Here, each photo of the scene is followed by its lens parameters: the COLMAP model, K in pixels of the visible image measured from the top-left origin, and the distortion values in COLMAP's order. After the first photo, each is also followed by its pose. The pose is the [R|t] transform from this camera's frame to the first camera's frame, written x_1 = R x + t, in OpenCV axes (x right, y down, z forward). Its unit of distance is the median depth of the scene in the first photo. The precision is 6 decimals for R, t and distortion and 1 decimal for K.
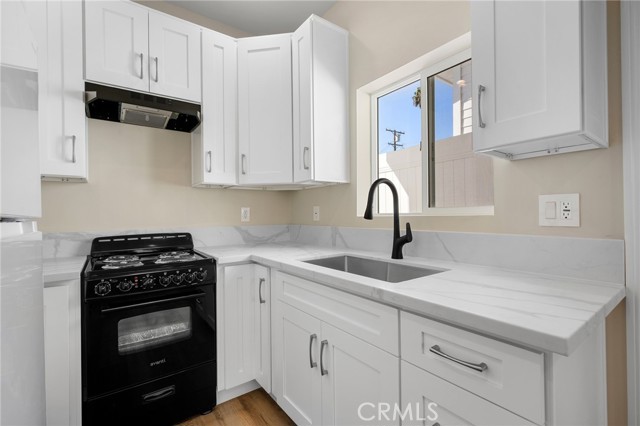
lens RADIAL K [[286.7, 0, 317.2], [0, 286.7, 213.3], [0, 0, 1]] dist [0.000257, 0.000290]
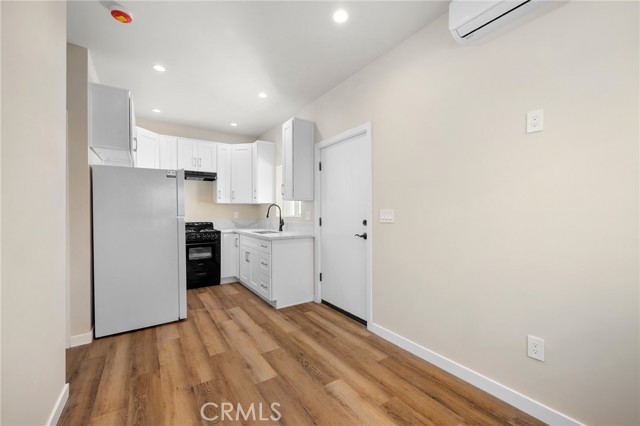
lens RADIAL K [[265.1, 0, 320.8], [0, 265.1, 214.3], [0, 0, 1]] dist [0.000914, -0.000077]
pose [[0.998795, 0.010822, -0.047861, 0.662374], [-0.010408, 0.999906, 0.008882, -0.034063], [0.047953, -0.008373, 0.998815, -1.370728]]
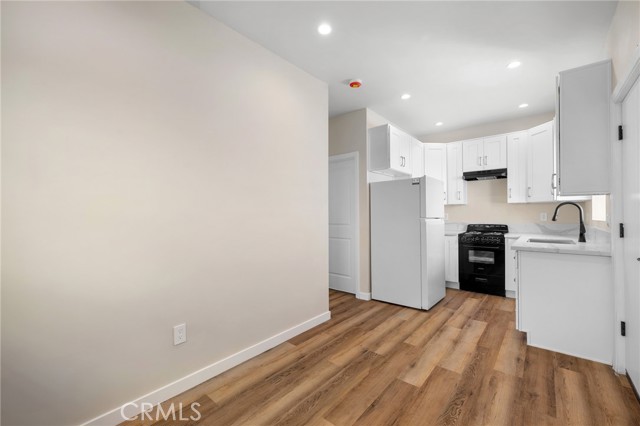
lens RADIAL K [[265.1, 0, 316.8], [0, 265.1, 212.2], [0, 0, 1]] dist [0.000914, -0.000077]
pose [[0.223237, 0.002840, -0.974760, 1.311666], [0.002660, 0.999990, 0.003523, -0.043856], [0.974760, -0.003379, 0.223228, -0.939130]]
